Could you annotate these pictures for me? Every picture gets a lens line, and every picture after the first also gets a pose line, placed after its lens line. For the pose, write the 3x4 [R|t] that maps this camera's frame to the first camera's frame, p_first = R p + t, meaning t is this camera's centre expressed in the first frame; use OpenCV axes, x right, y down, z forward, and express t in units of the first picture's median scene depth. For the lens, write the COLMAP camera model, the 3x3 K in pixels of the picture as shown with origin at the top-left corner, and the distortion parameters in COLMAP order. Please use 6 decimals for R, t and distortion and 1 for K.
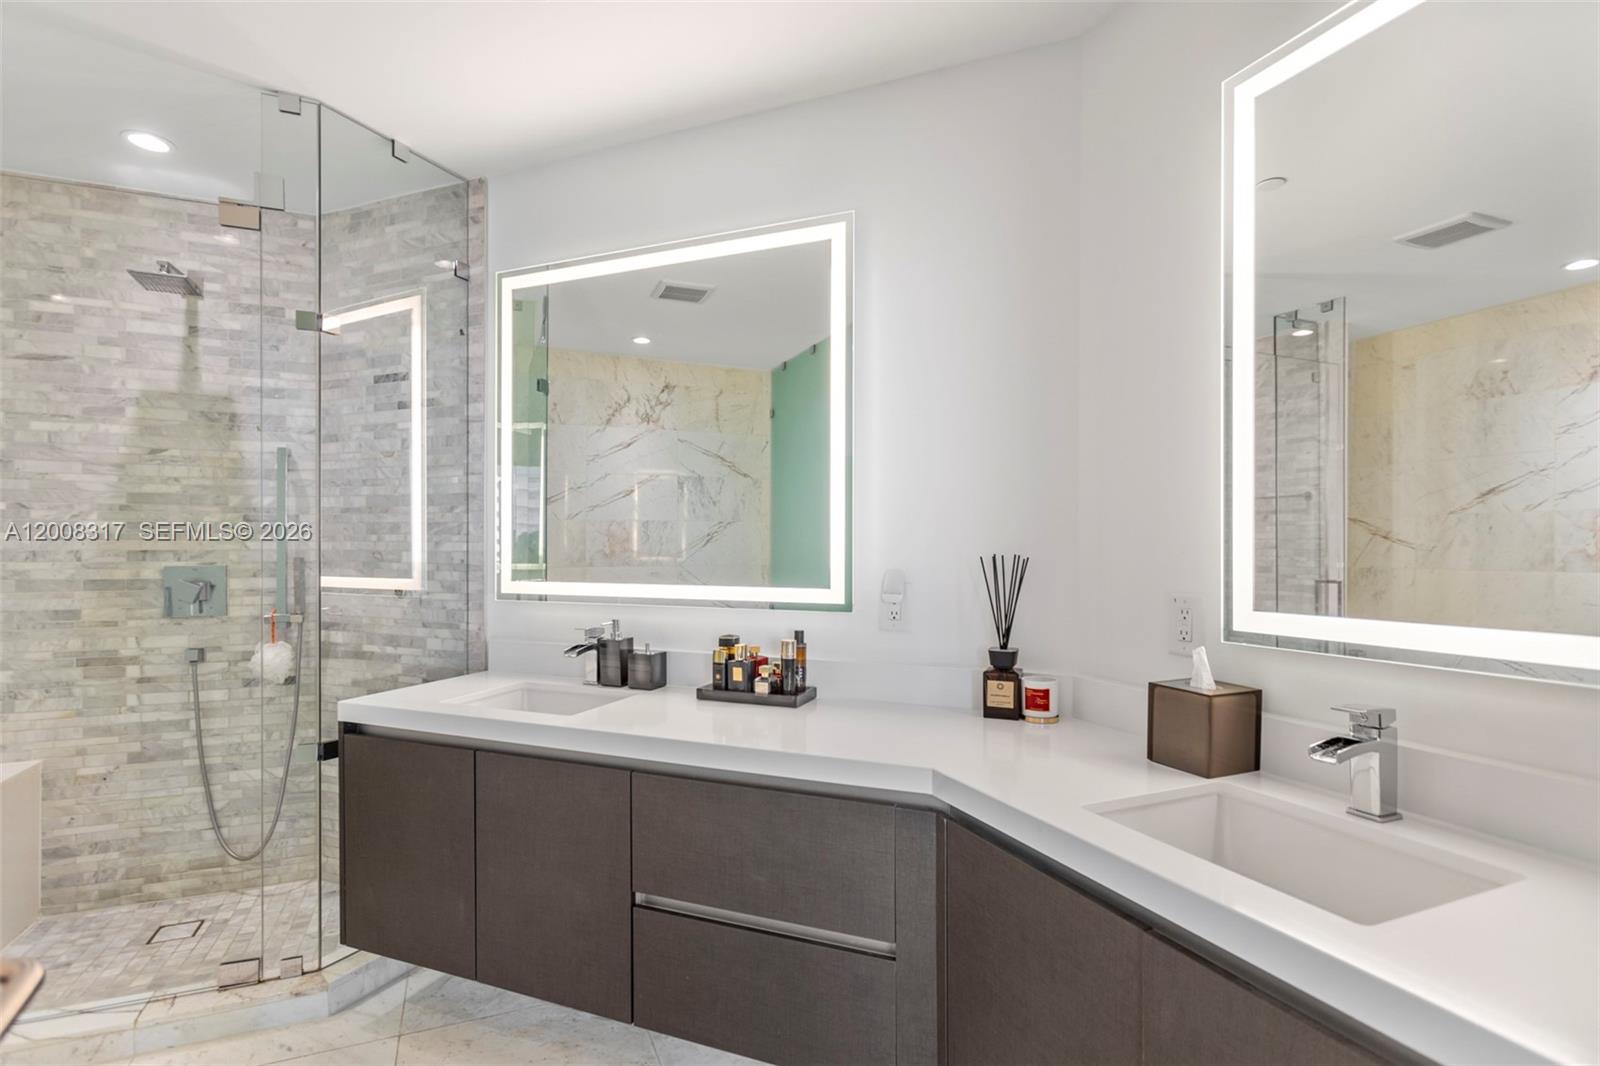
lens RADIAL K [[780.4, 0, 802.5], [0, 780.4, 552.8], [0, 0, 1]] dist [0.011303, -0.000632]
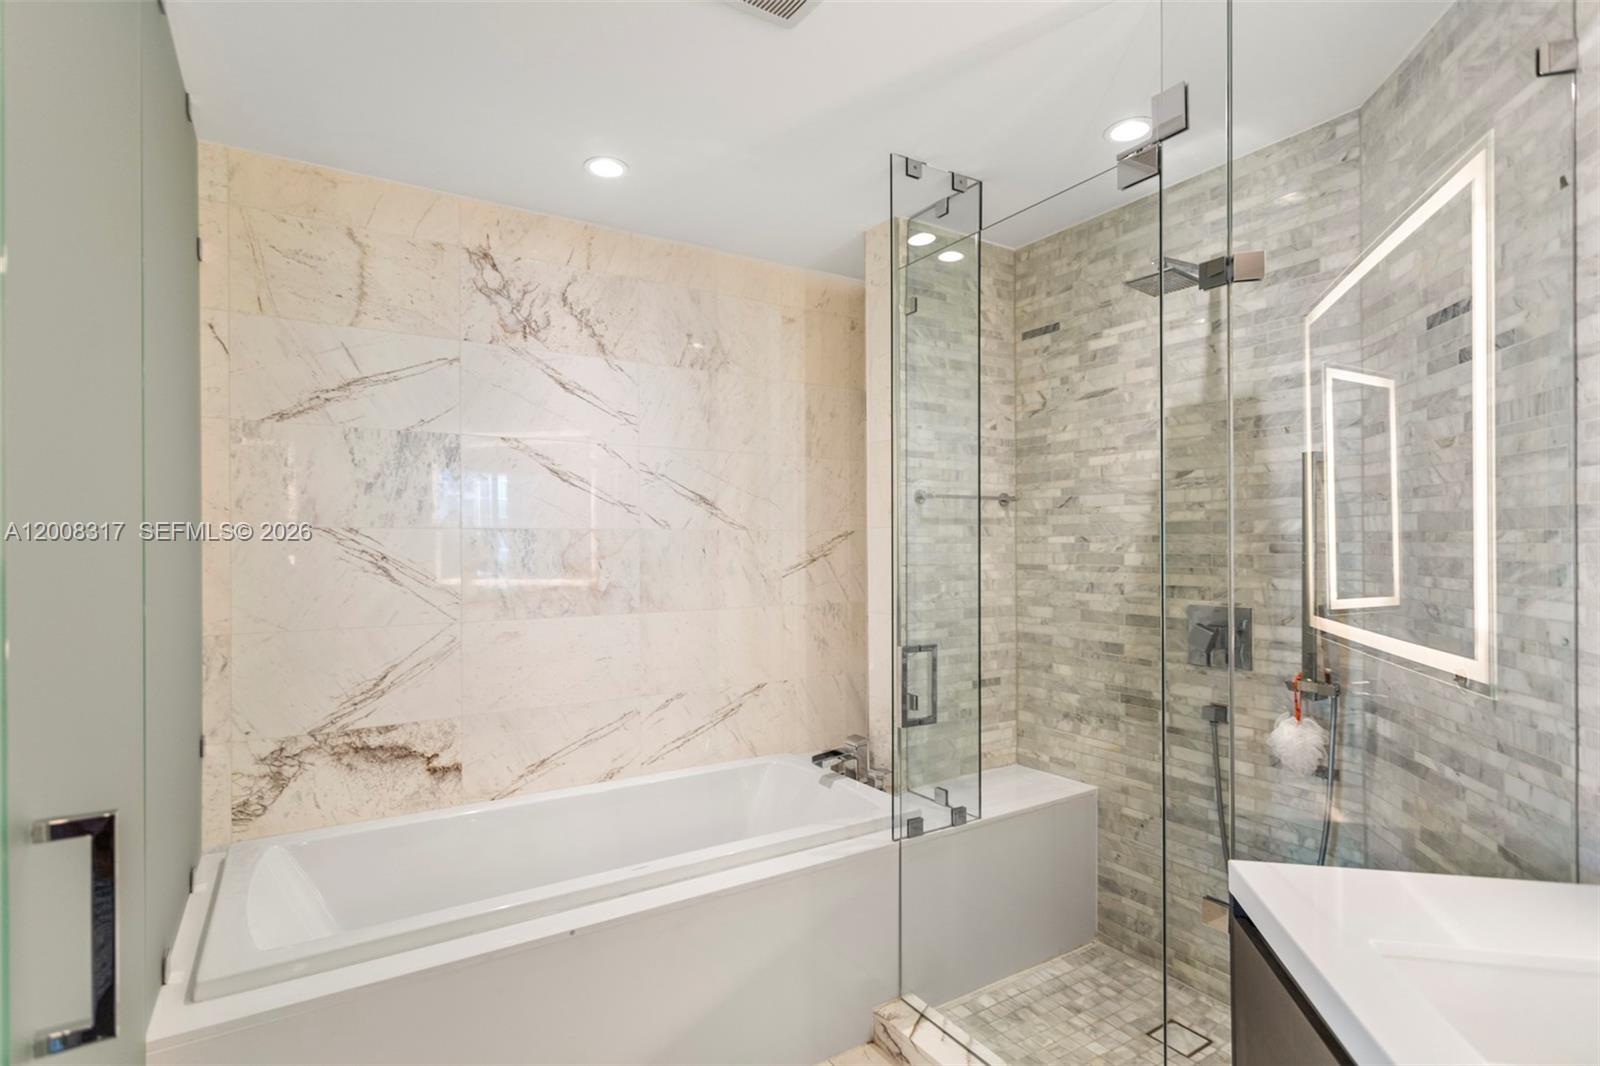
lens RADIAL K [[785.3, 0, 799.6], [0, 785.3, 541.0], [0, 0, 1]] dist [0.002967, -0.000019]
pose [[0.150321, -0.002429, -0.988634, -0.013433], [-0.002382, 0.999993, -0.002819, -0.050224], [0.988634, 0.002779, 0.150314, 0.440804]]
